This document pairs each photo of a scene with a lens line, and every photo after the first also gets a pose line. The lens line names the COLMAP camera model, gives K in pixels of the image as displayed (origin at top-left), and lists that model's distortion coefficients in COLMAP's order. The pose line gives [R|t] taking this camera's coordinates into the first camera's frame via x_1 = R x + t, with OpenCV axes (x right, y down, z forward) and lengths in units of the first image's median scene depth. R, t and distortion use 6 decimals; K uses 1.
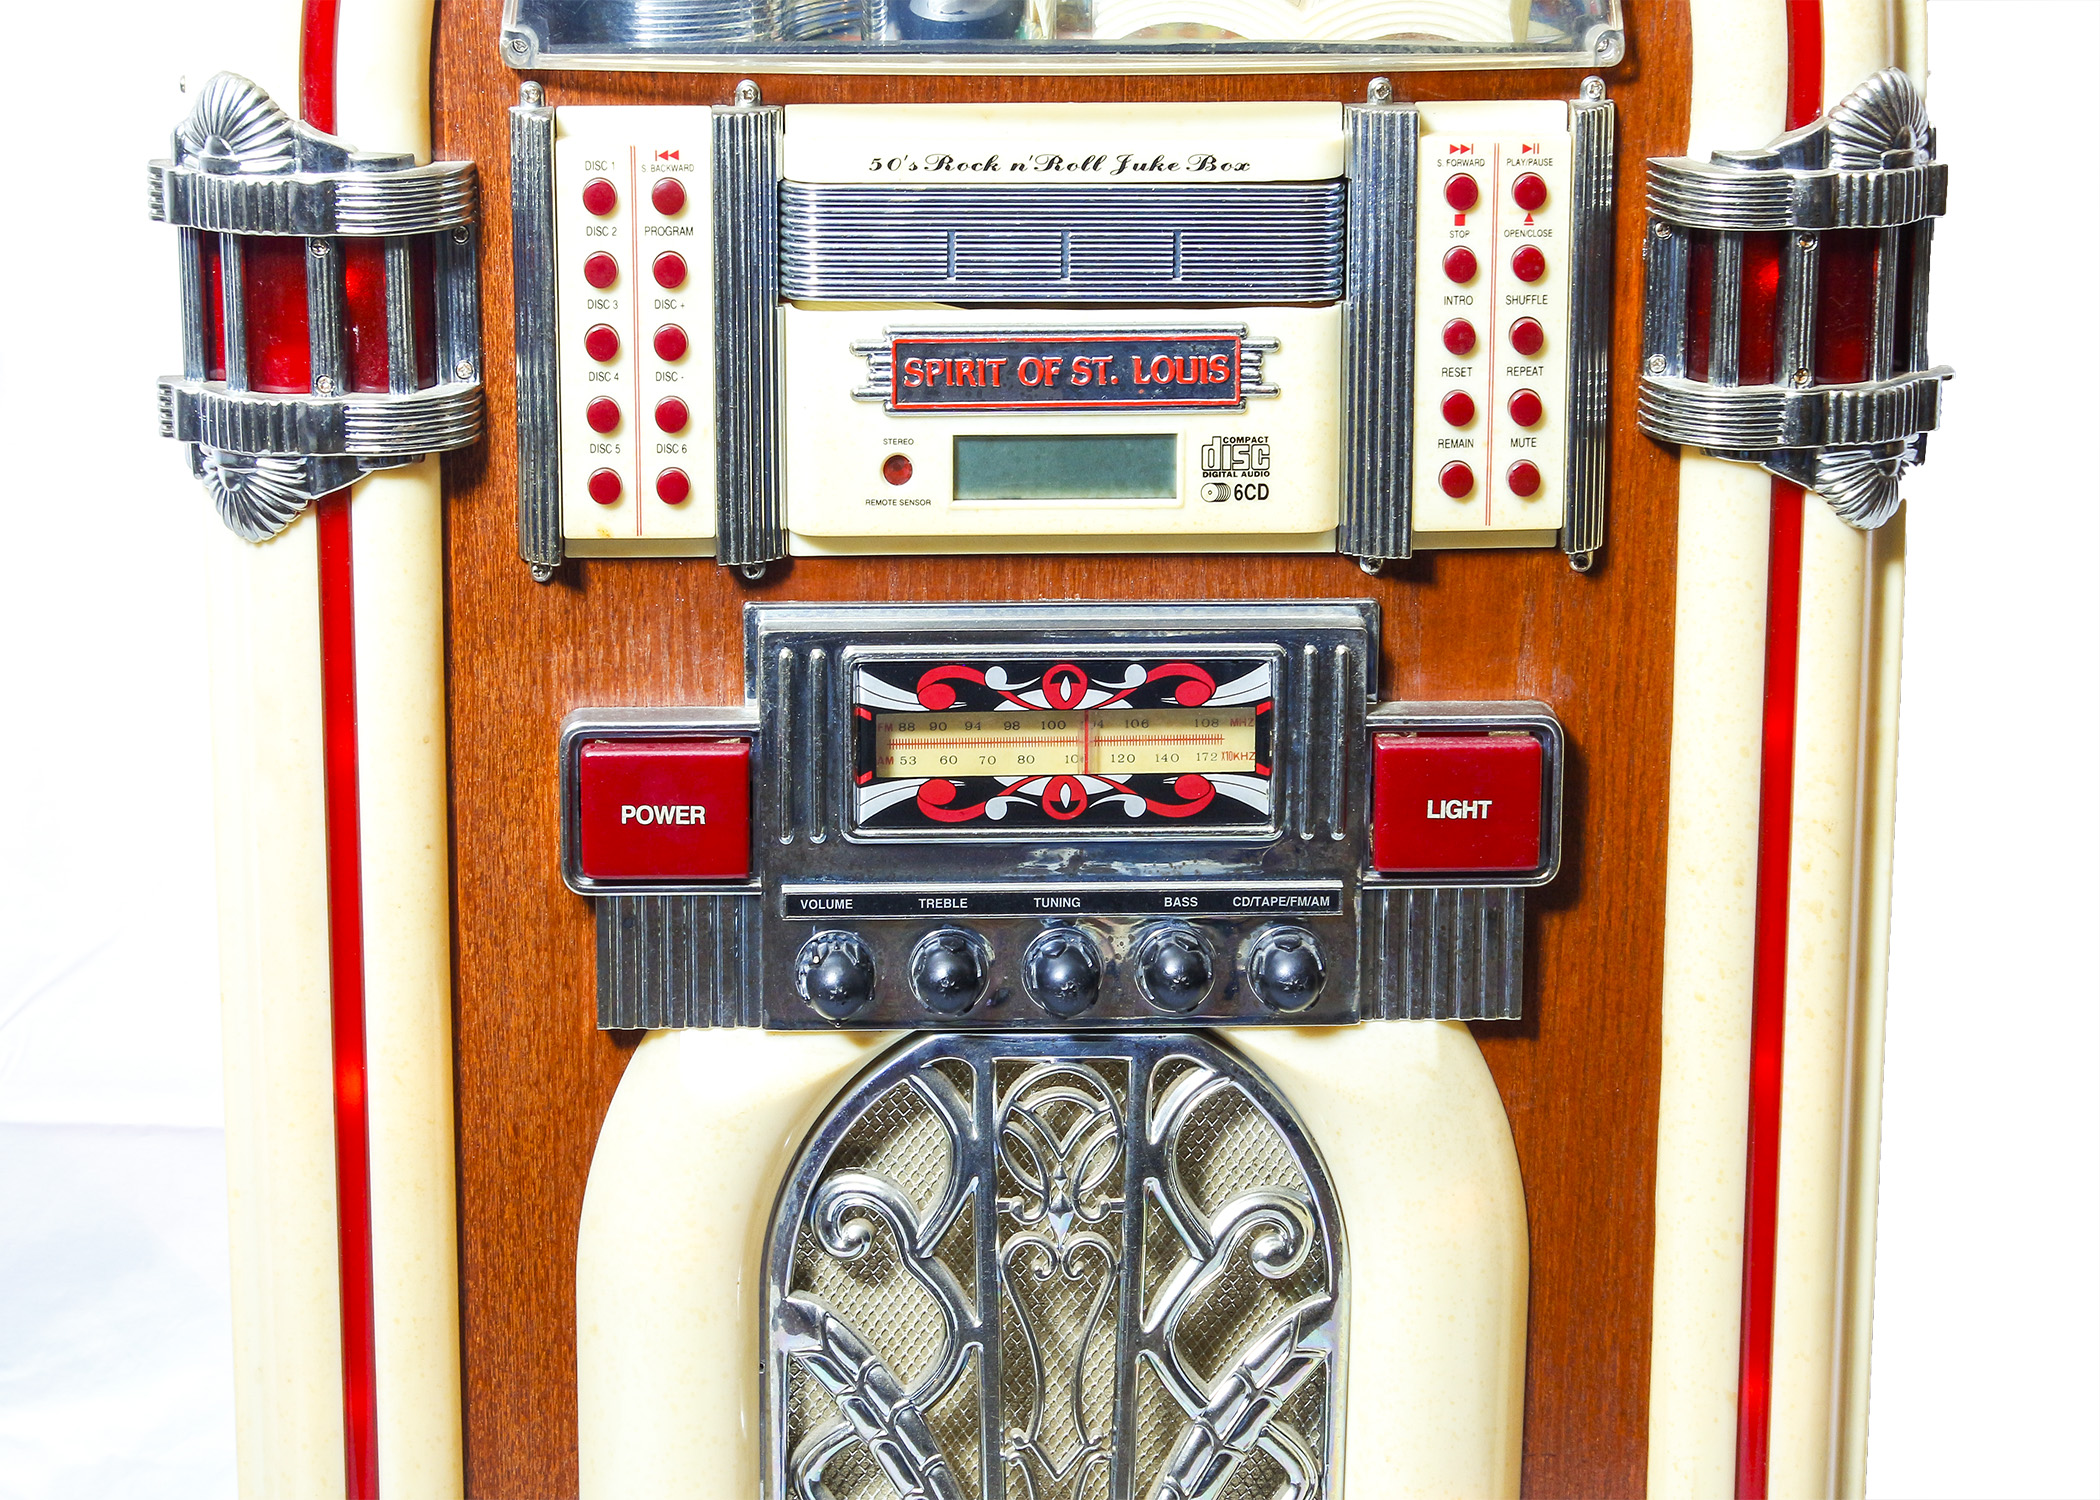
lens RADIAL K [[5563.7, 0, 928.2], [0, 5563.7, 667.8], [0, 0, 1]] dist [0.093251, 0.162394]
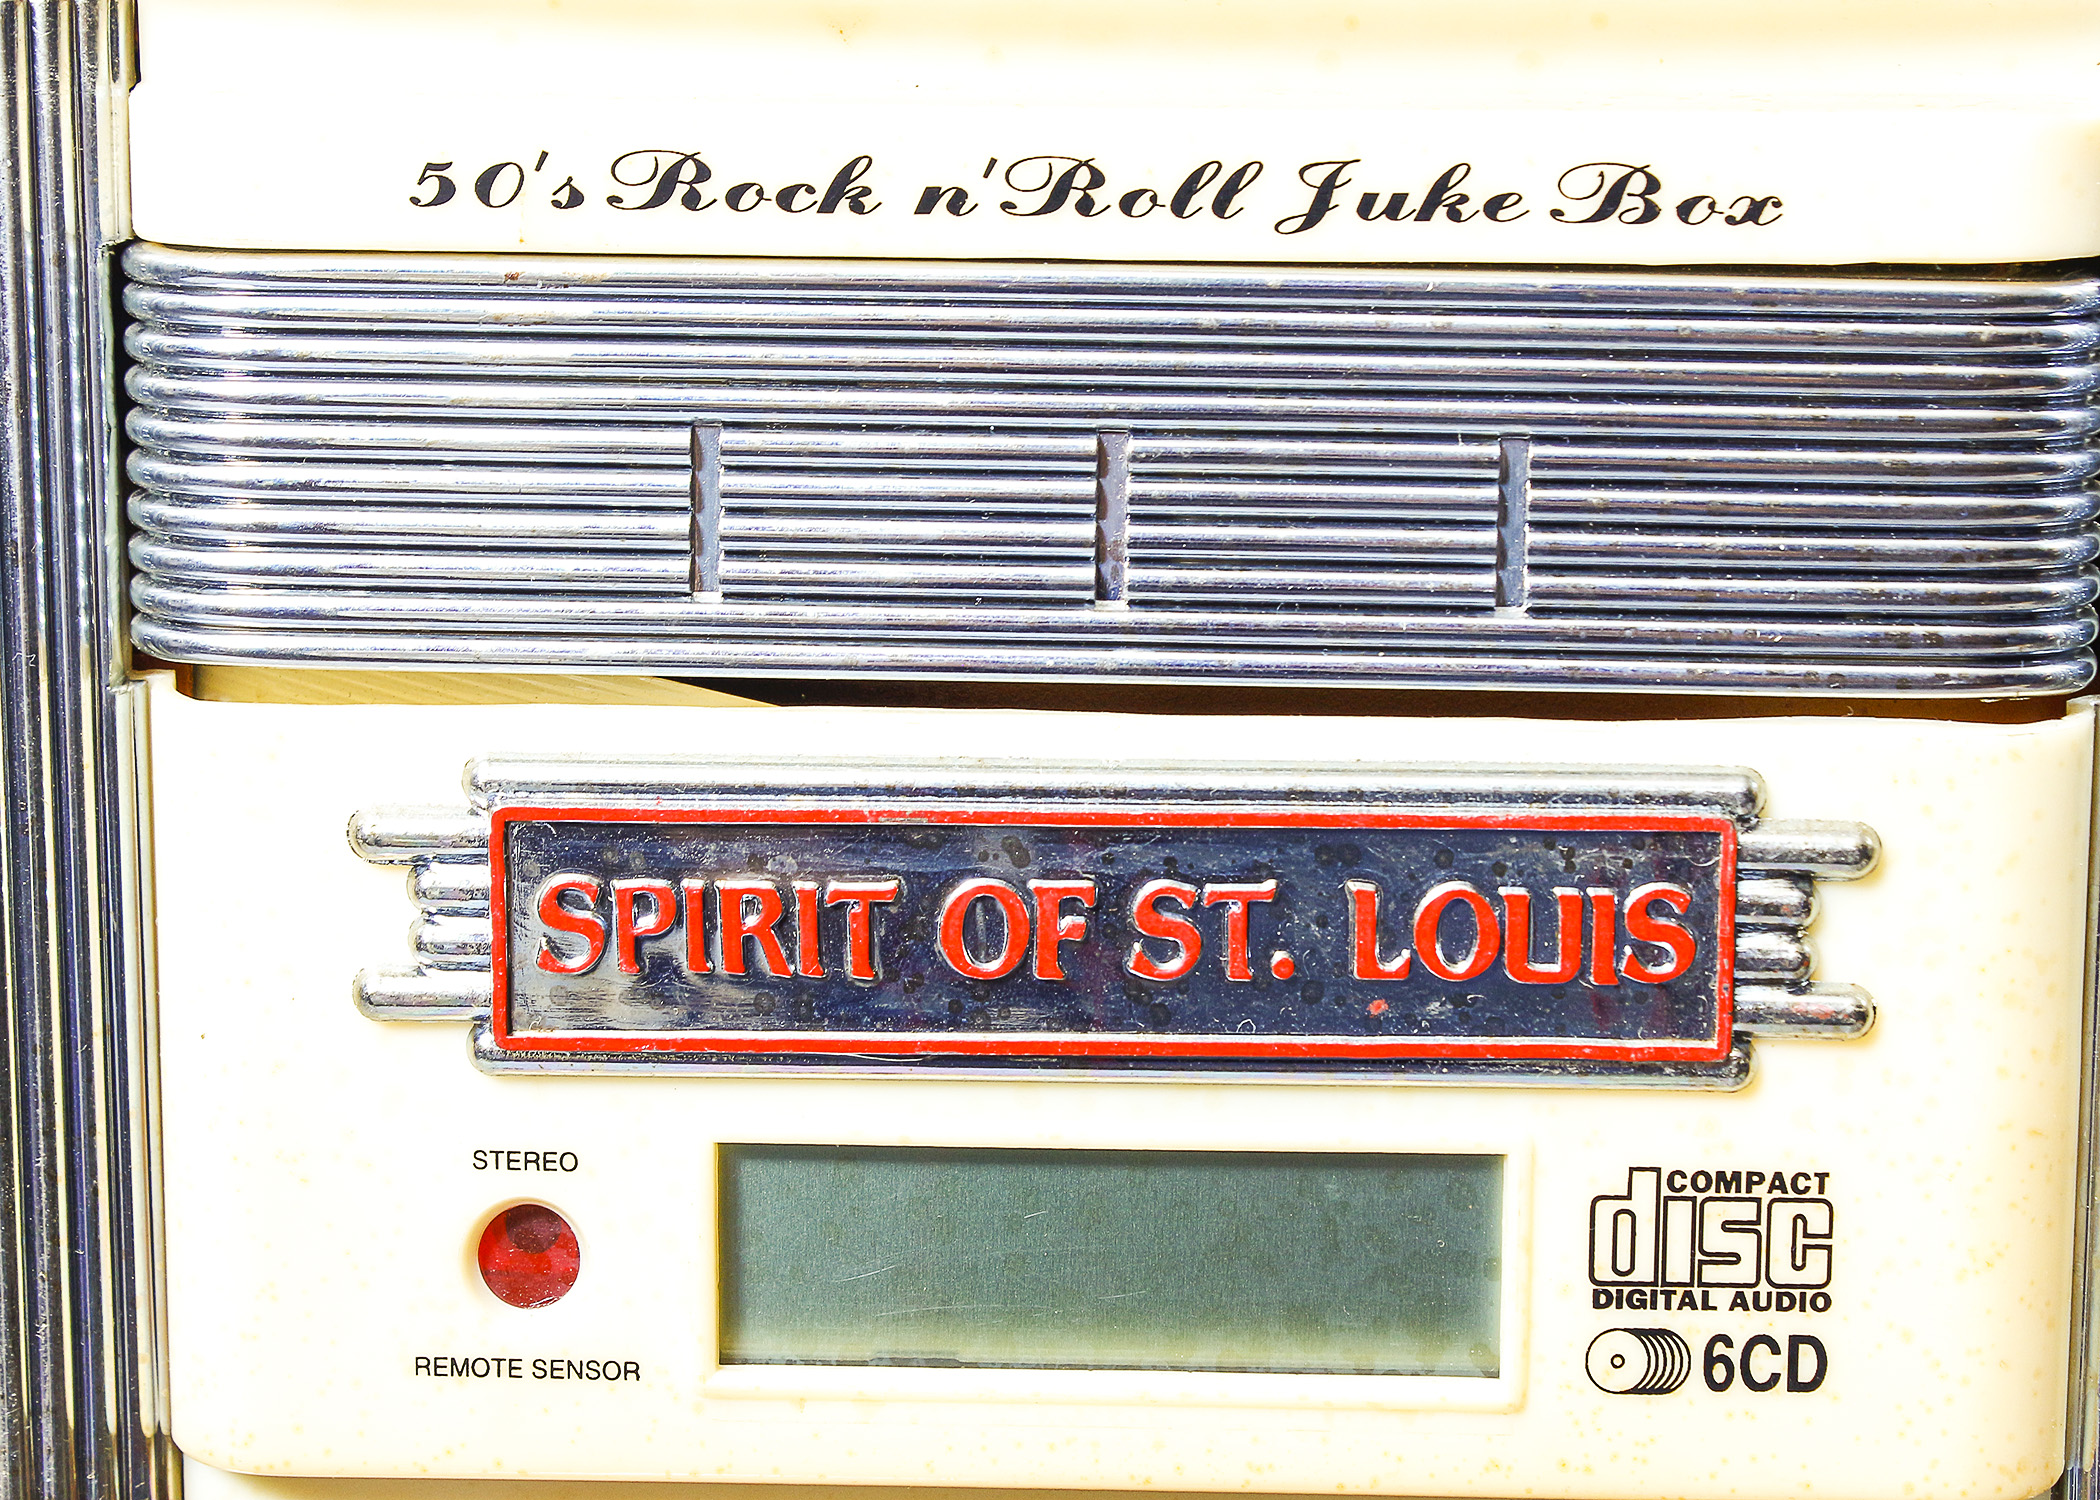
lens RADIAL K [[4645.0, 0, 944.9], [0, 4645.0, 675.1], [0, 0, 1]] dist [0.069678, -0.016502]
pose [[0.997289, 0.016839, -0.071635, 0.033060], [-0.021314, 0.997838, -0.062172, -0.051406], [0.070433, 0.063530, 0.995491, 0.764527]]
